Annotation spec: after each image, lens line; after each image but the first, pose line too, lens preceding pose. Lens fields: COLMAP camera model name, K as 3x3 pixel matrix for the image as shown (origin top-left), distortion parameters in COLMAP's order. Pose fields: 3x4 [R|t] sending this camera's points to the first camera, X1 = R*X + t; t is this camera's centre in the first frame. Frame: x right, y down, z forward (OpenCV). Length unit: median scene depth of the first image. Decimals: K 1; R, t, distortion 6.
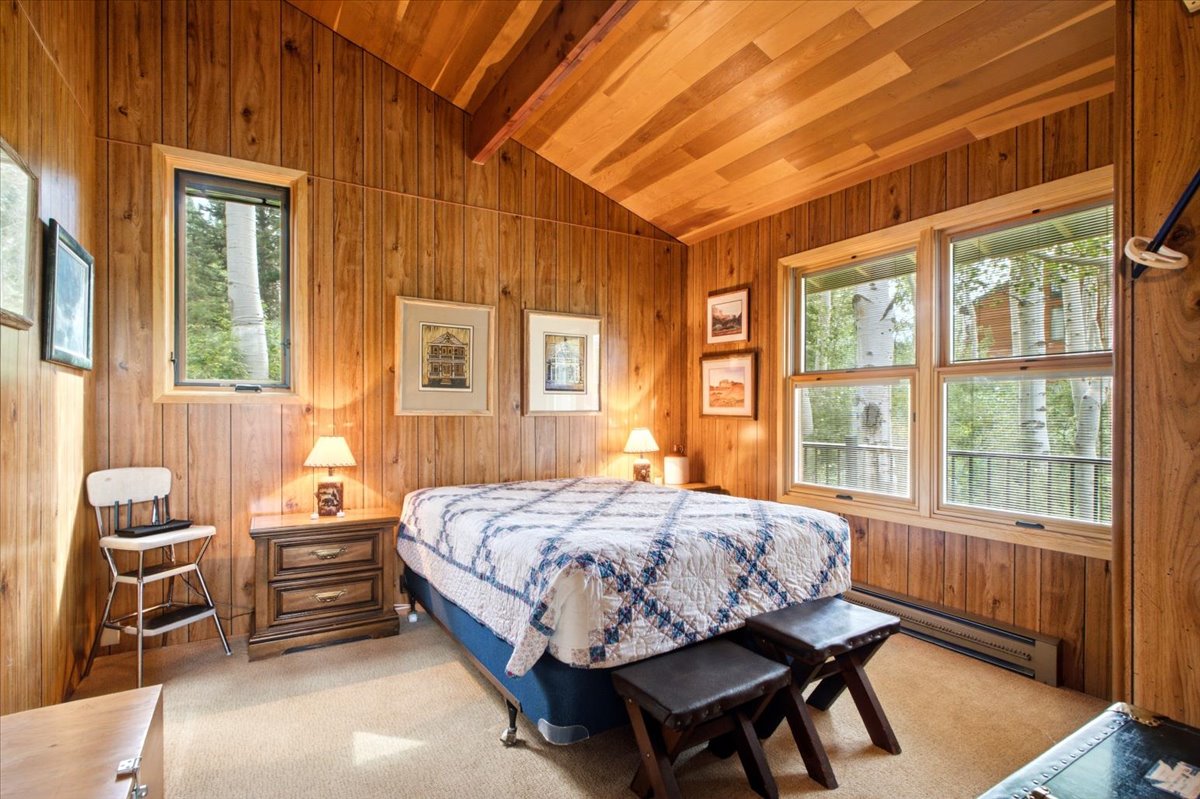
lens RADIAL K [[595.1, 0, 602.4], [0, 595.1, 410.5], [0, 0, 1]] dist [-0.001809, -0.000012]
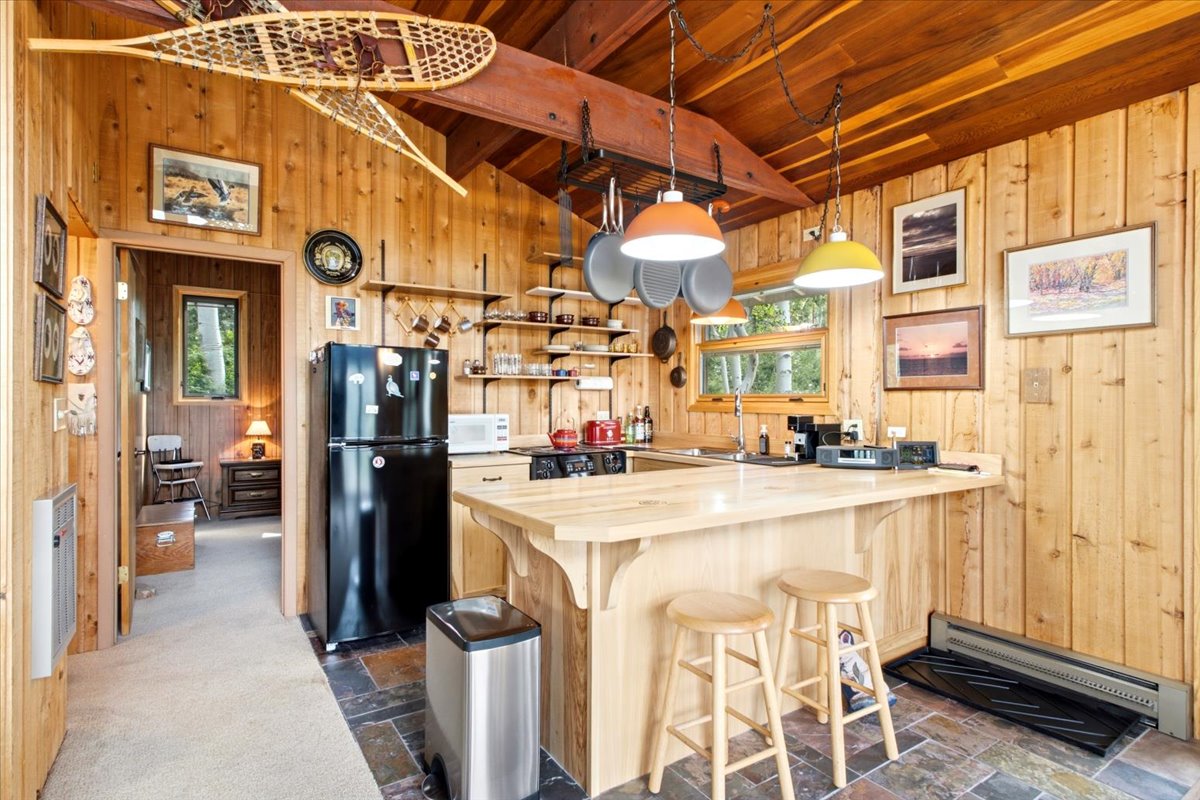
lens RADIAL K [[612.3, 0, 602.1], [0, 612.3, 401.2], [0, 0, 1]] dist [-0.003189, -0.000290]
pose [[0.998901, -0.001285, 0.046846, 0.649905], [0.001291, 0.999999, -0.000087, -0.023420], [-0.046846, 0.000147, 0.998902, -1.205971]]
